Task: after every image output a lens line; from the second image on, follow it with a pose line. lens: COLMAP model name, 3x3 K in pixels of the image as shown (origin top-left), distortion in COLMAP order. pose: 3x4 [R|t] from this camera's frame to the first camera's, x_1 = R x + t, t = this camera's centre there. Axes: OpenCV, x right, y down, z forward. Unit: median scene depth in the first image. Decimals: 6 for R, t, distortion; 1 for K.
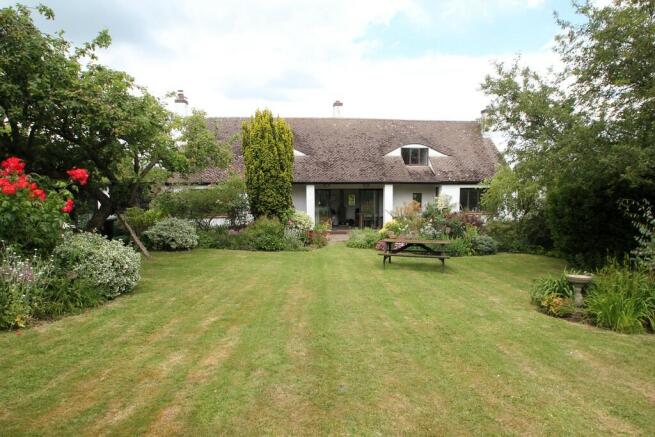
lens RADIAL K [[390.6, 0, 326.8], [0, 390.6, 215.4], [0, 0, 1]] dist [-0.023402, -0.002774]
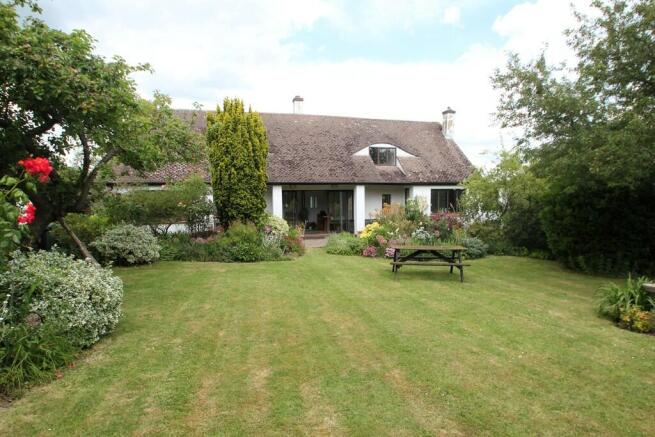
lens RADIAL K [[390.6, 0, 327.9], [0, 390.6, 218.6], [0, 0, 1]] dist [-0.023402, -0.002774]
pose [[0.984325, -0.012925, 0.175888, -0.131718], [0.012344, 0.999914, 0.004398, -0.006126], [-0.175930, -0.002158, 0.984400, 0.129819]]
